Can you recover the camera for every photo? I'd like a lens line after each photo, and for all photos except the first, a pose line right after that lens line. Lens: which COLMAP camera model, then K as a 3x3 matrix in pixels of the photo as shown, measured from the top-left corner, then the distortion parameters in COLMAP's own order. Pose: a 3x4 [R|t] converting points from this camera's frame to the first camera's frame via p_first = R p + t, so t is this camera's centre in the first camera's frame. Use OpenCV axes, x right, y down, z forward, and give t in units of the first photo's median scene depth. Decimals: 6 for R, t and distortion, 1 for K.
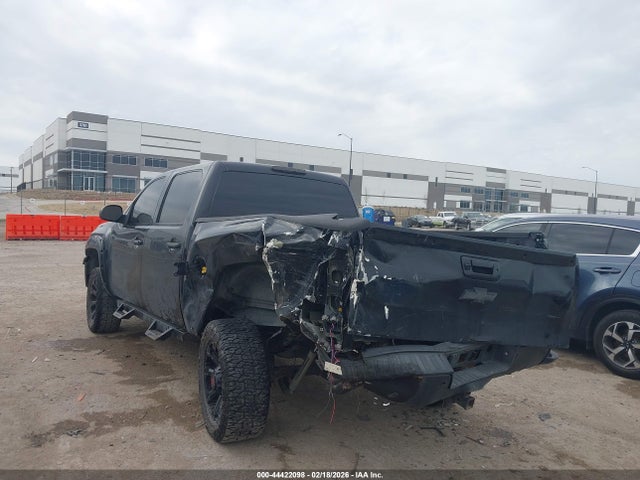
lens RADIAL K [[507.5, 0, 308.9], [0, 507.5, 217.4], [0, 0, 1]] dist [0.069725, -0.101092]
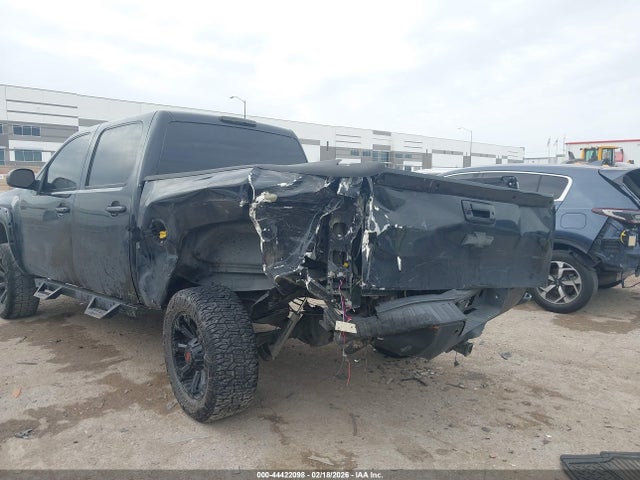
lens RADIAL K [[507.5, 0, 308.9], [0, 507.5, 217.4], [0, 0, 1]] dist [0.069725, -0.101092]
pose [[0.977311, -0.053739, 0.204880, -0.145542], [0.040030, 0.996709, 0.070485, 0.022510], [-0.207994, -0.060684, 0.976246, 0.095472]]
